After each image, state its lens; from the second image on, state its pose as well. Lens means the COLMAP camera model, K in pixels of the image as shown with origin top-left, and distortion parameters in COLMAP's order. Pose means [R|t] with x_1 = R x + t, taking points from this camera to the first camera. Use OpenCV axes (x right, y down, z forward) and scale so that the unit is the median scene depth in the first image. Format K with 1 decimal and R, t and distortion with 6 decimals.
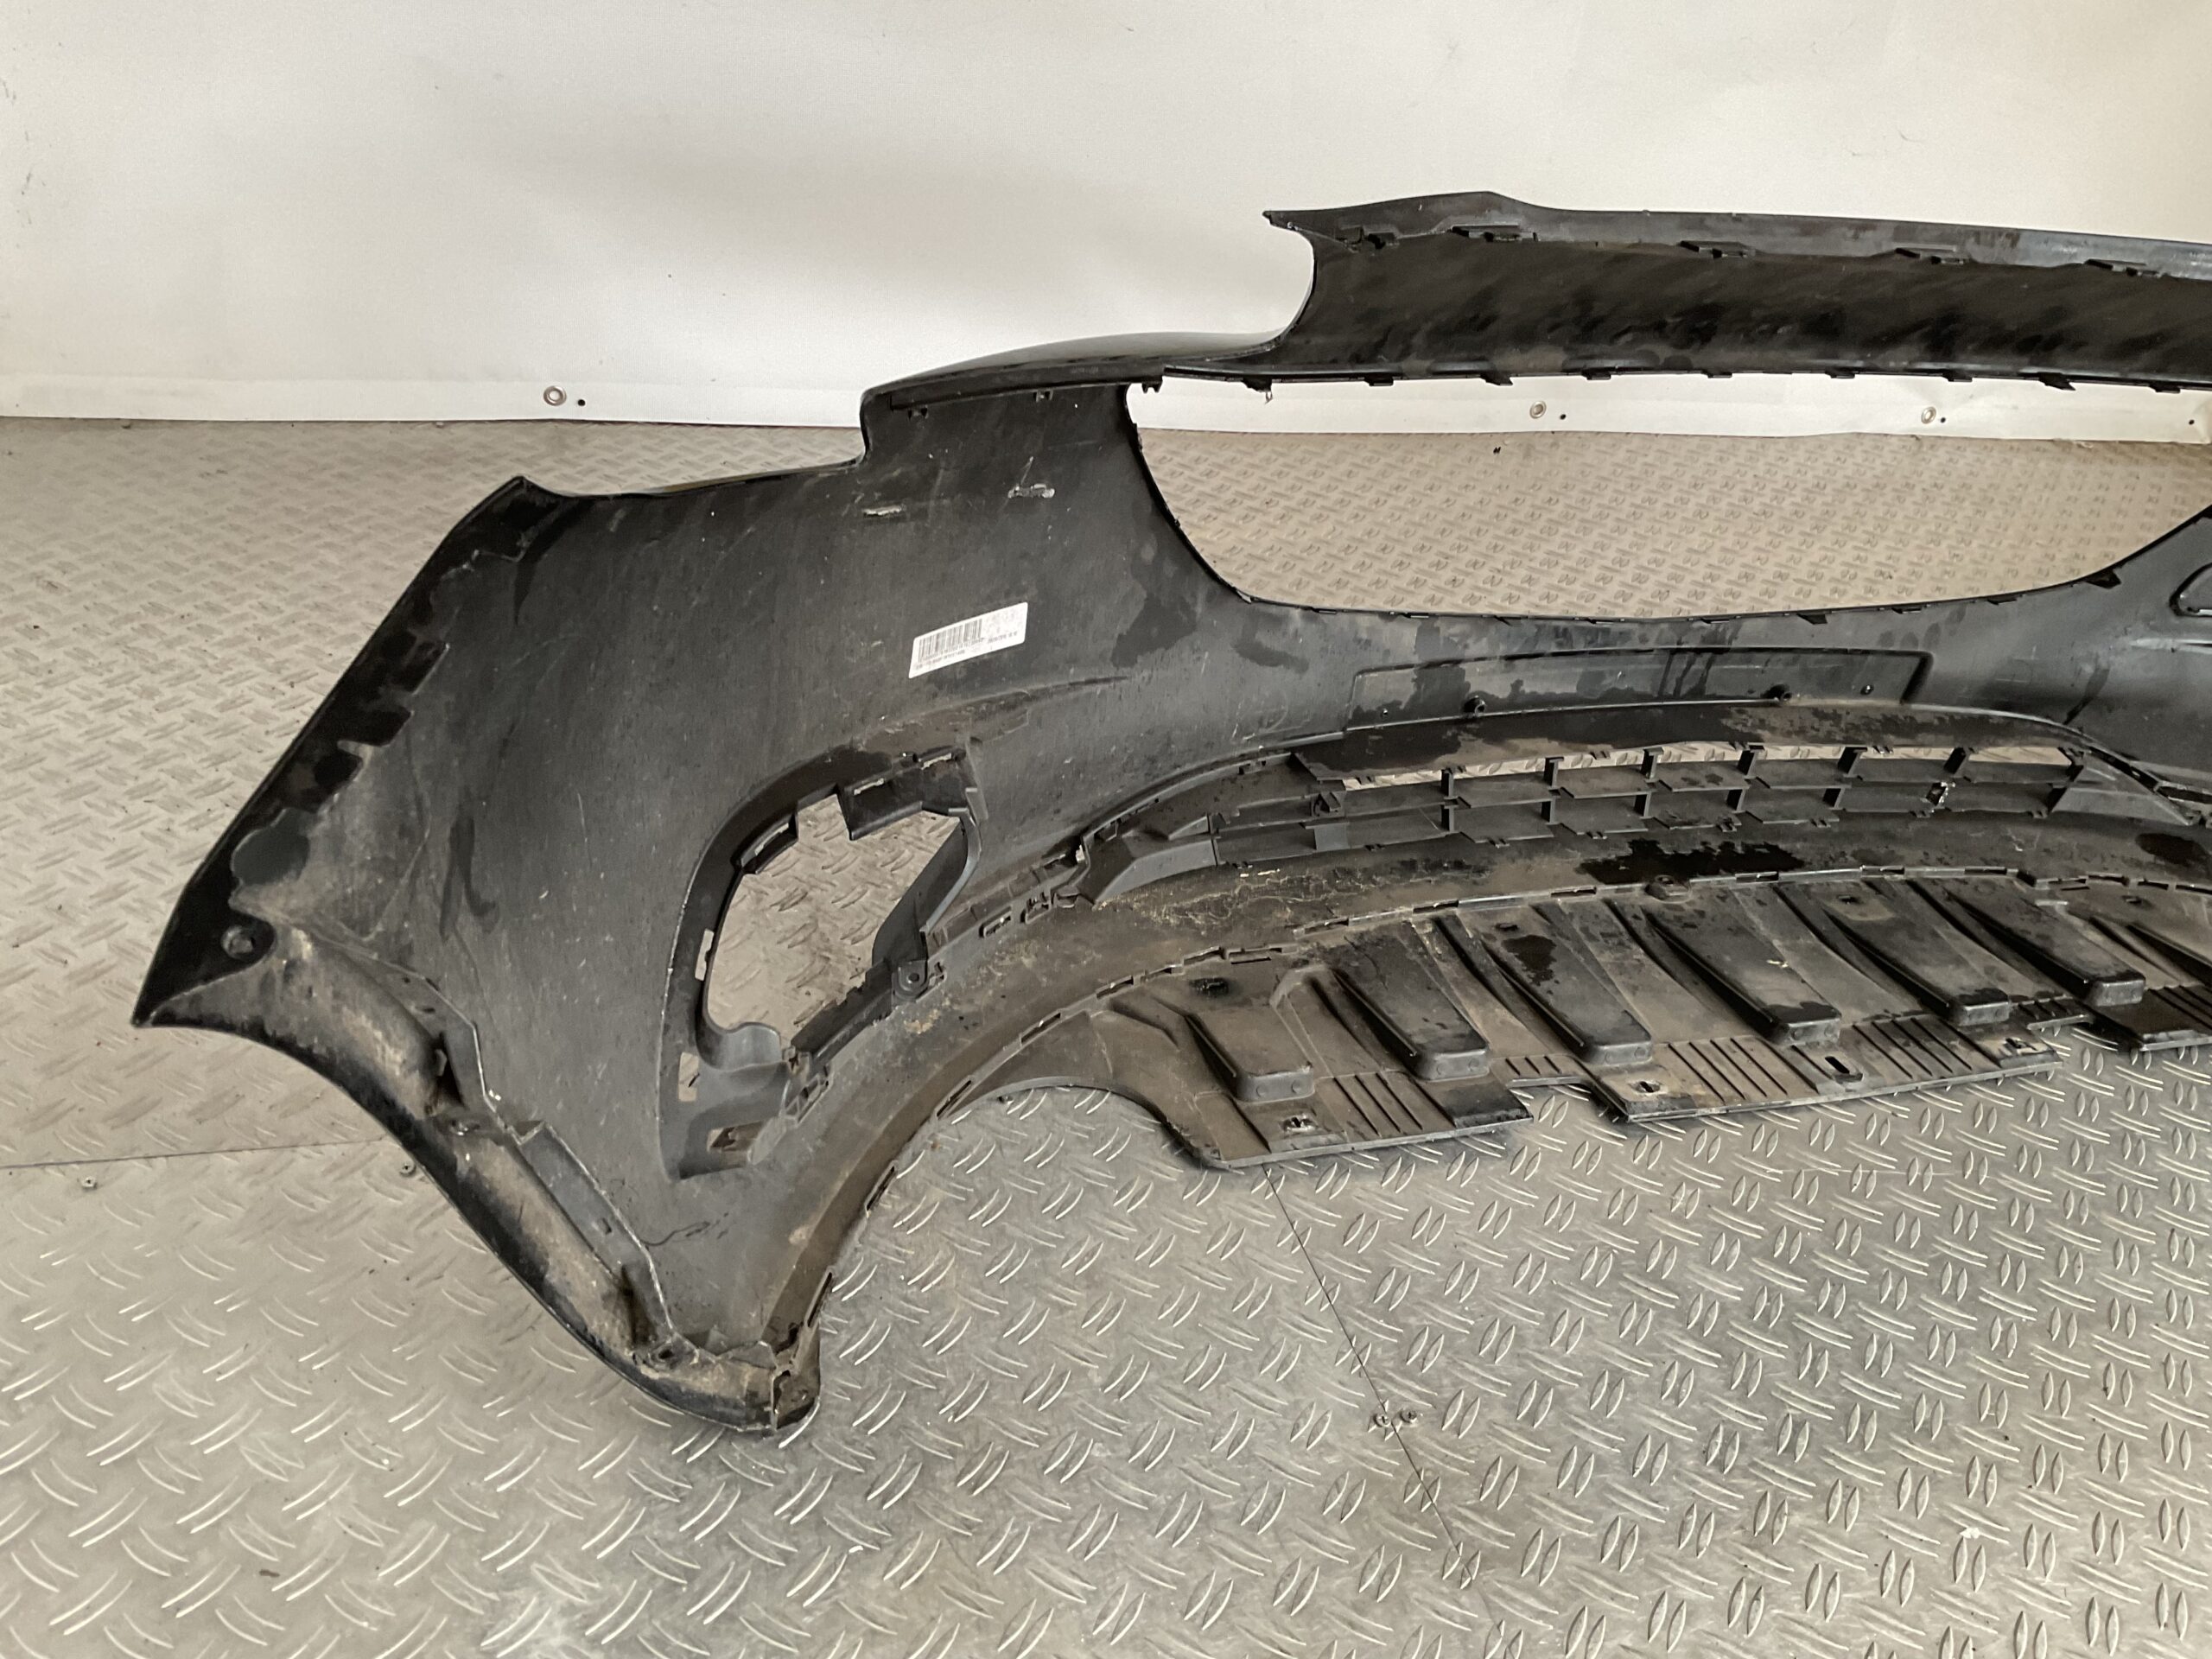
lens RADIAL K [[1865.4, 0, 1106.0], [0, 1865.4, 876.9], [0, 0, 1]] dist [0.037794, 0.000324]
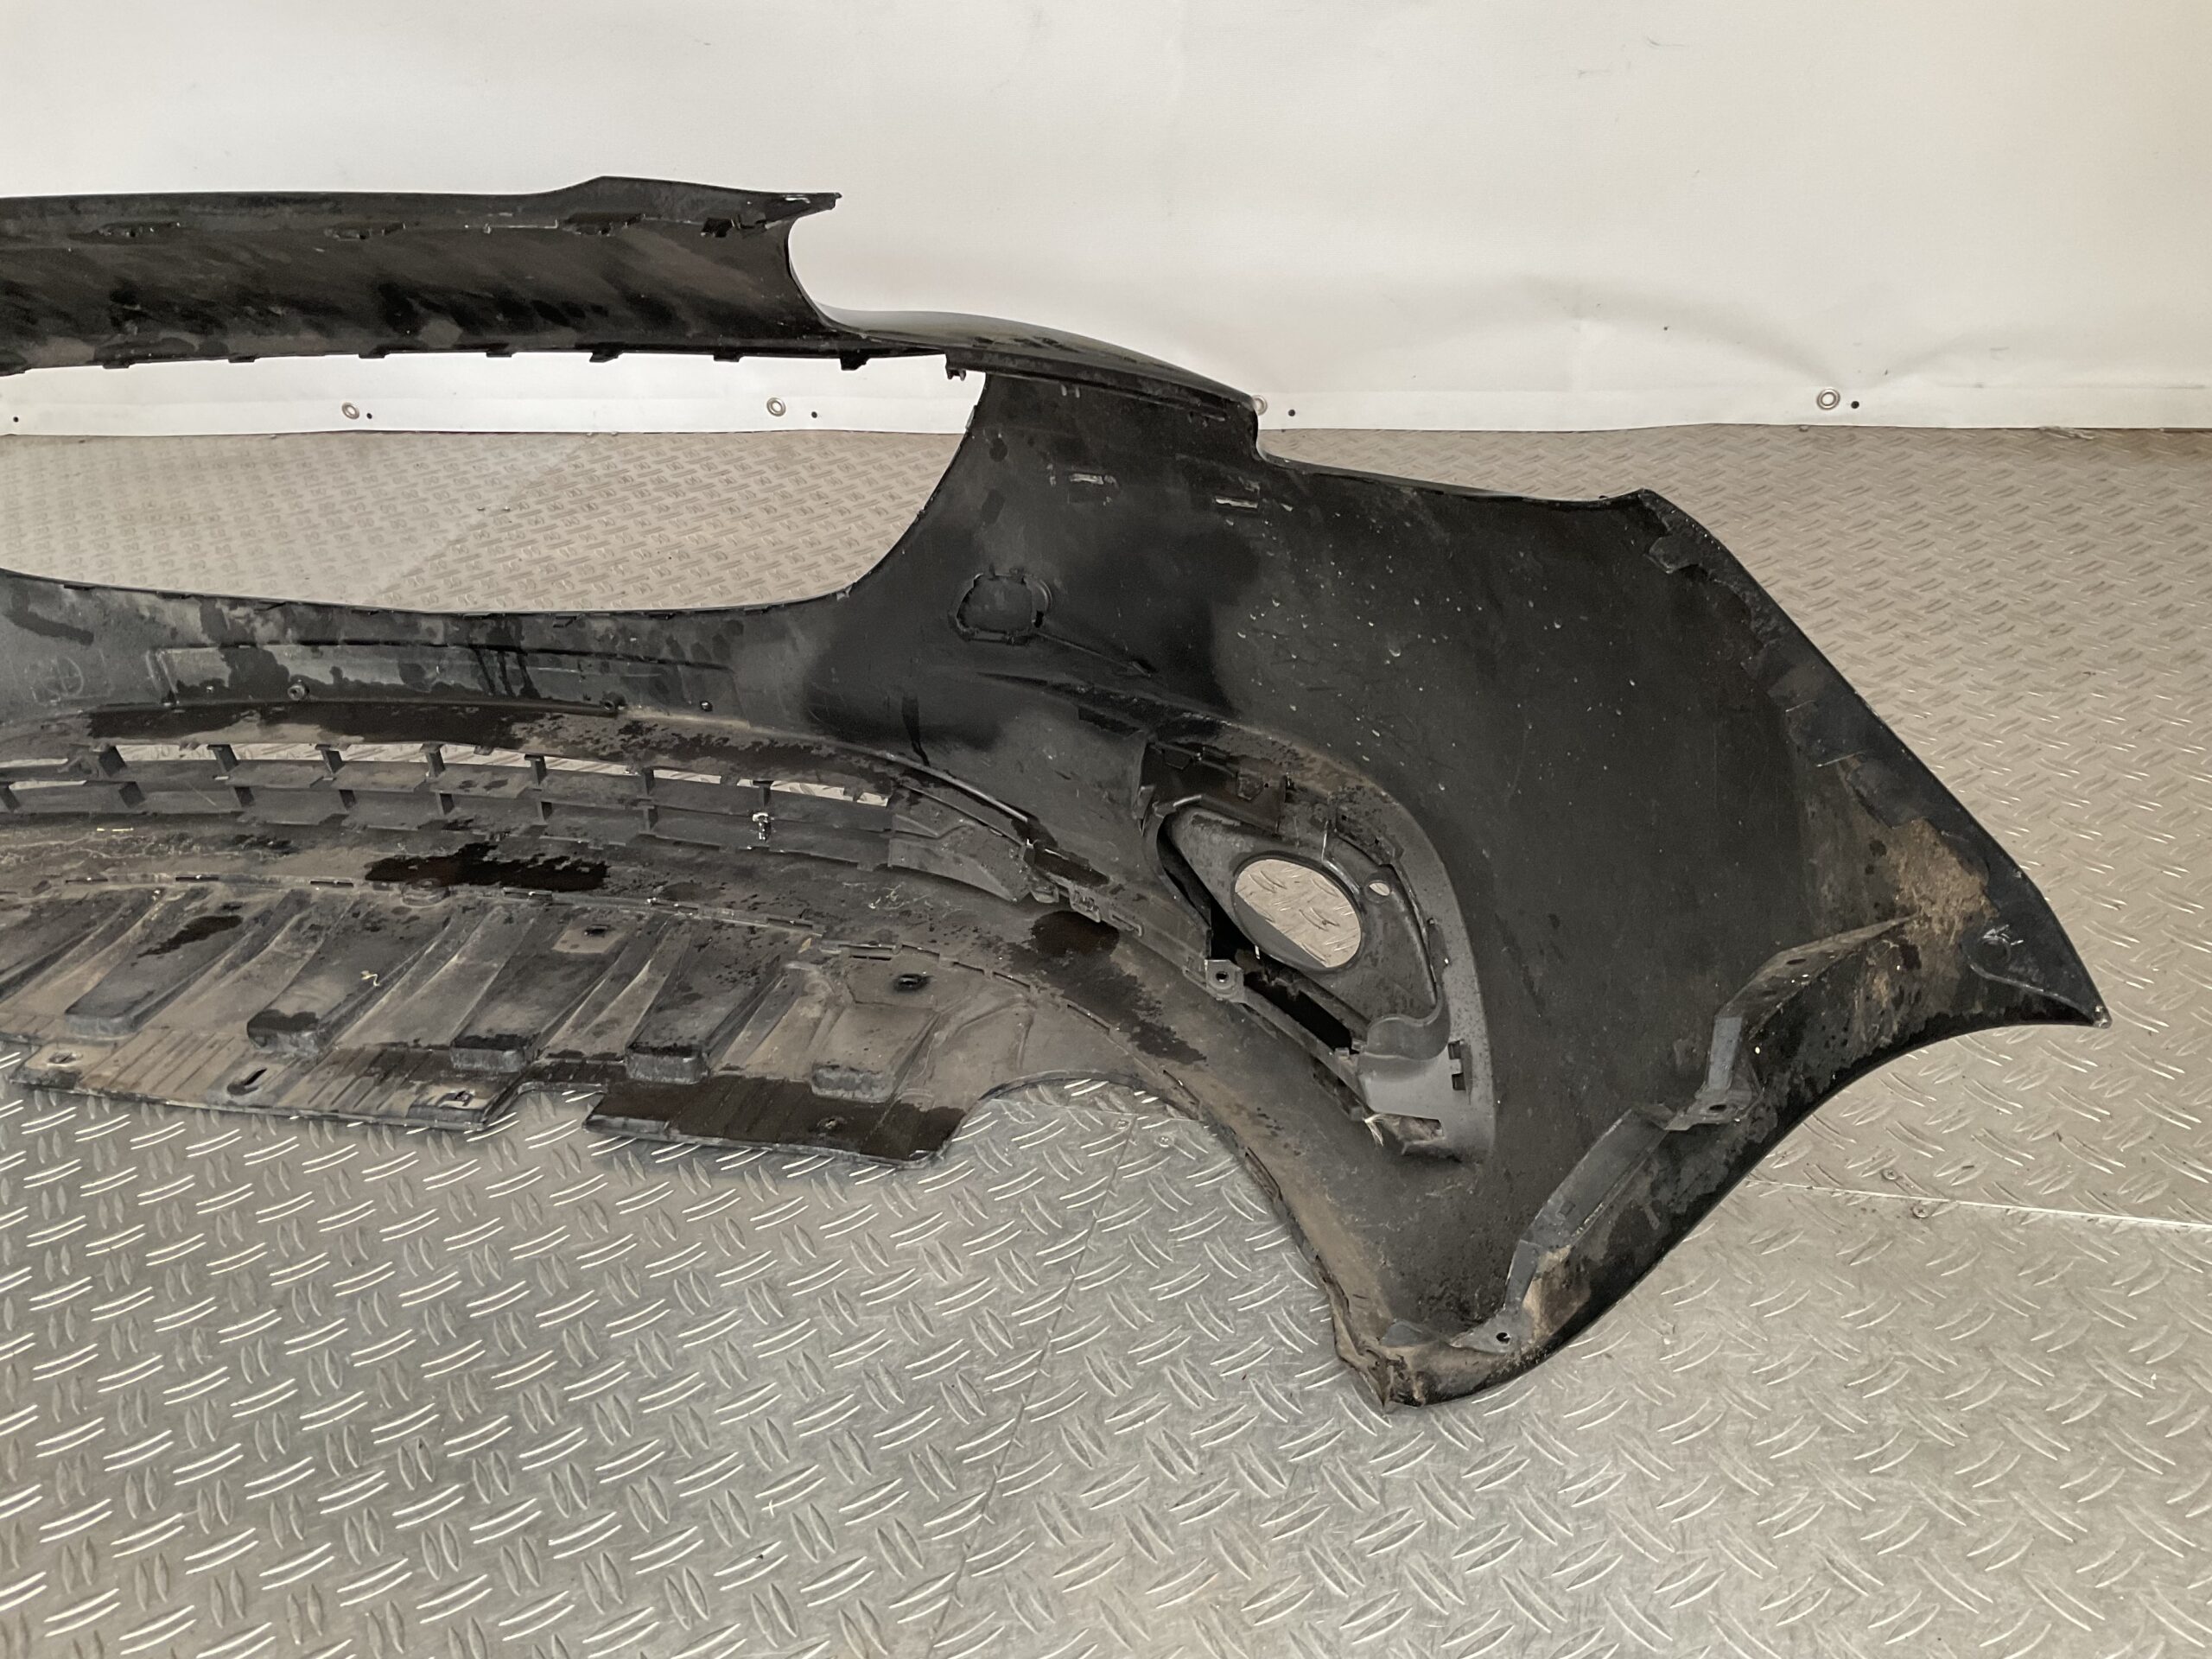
lens RADIAL K [[1875.0, 0, 1106.0], [0, 1875.0, 829.5], [0, 0, 1]] dist [0.033079, -0.003078]
pose [[0.834349, 0.097703, -0.542509, 1.101919], [-0.116903, 0.993143, -0.000931, -0.065012], [0.538698, 0.064198, 0.840049, 0.370639]]
